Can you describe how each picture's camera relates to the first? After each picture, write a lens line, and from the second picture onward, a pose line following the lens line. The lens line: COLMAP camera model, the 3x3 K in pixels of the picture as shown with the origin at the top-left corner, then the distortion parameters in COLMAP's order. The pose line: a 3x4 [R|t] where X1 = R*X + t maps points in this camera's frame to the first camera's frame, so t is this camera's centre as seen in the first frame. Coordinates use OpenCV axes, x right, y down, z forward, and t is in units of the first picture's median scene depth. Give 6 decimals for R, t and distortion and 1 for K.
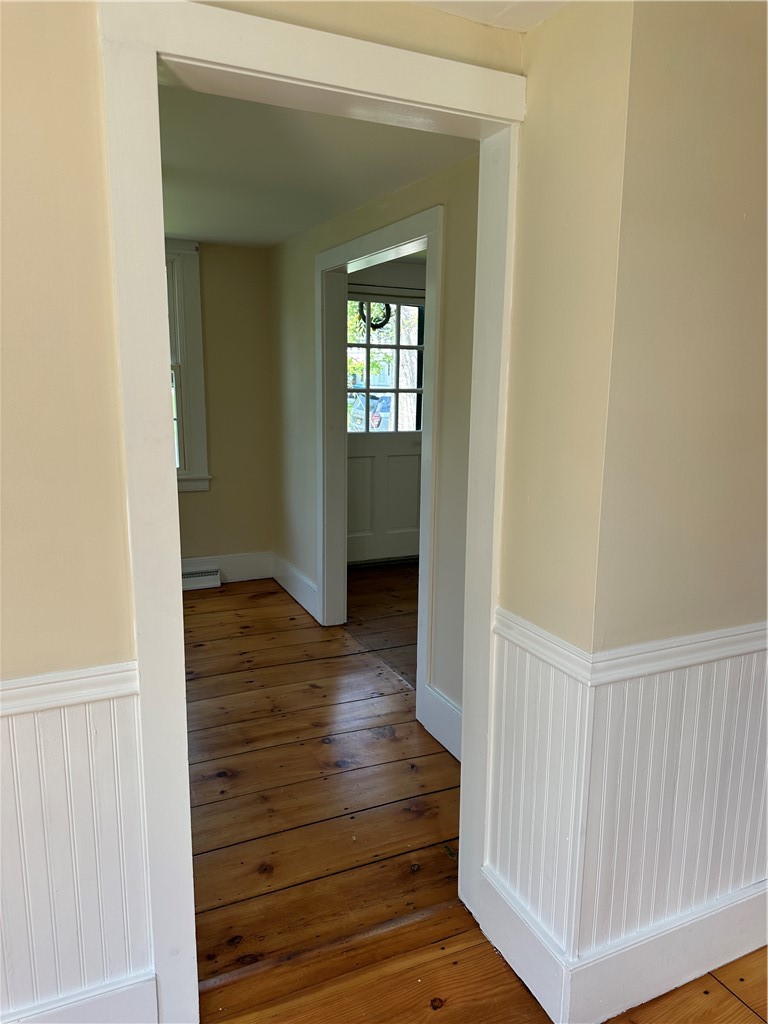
lens RADIAL K [[721.8, 0, 374.8], [0, 721.8, 517.0], [0, 0, 1]] dist [0.039372, -0.026725]
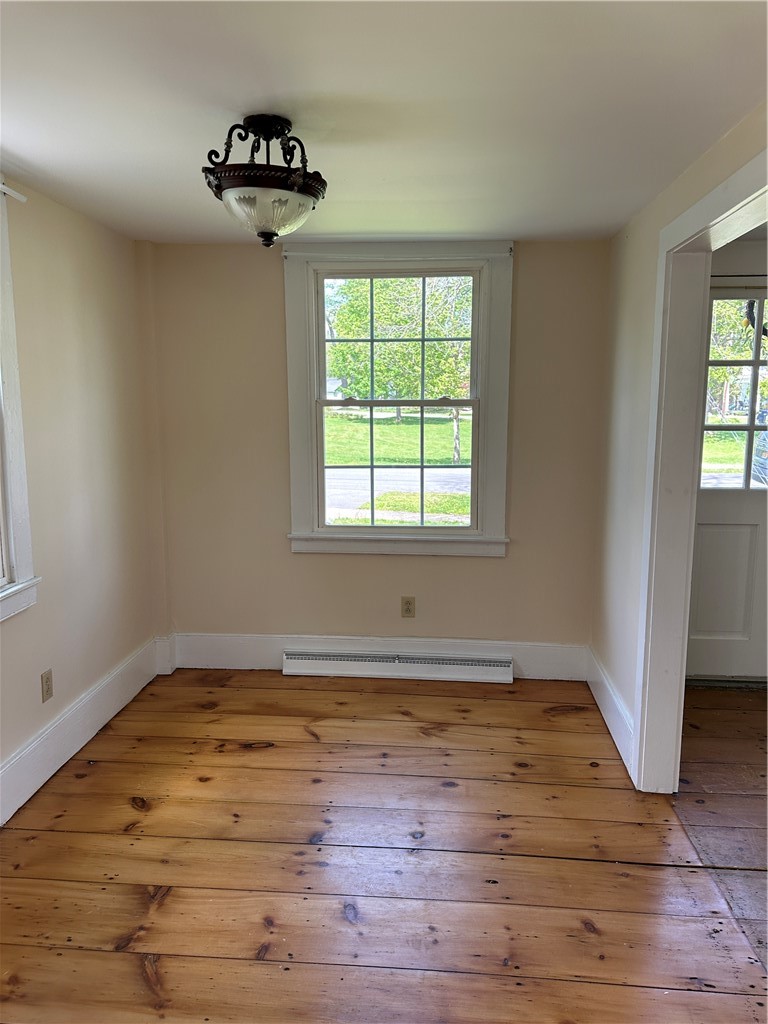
lens RADIAL K [[715.3, 0, 375.7], [0, 715.3, 494.1], [0, 0, 1]] dist [0.001909, -0.010344]
pose [[0.860697, 0.058354, -0.505762, 0.032030], [-0.084894, 0.995951, -0.029559, -0.069204], [0.501989, 0.068378, 0.862167, 0.272004]]
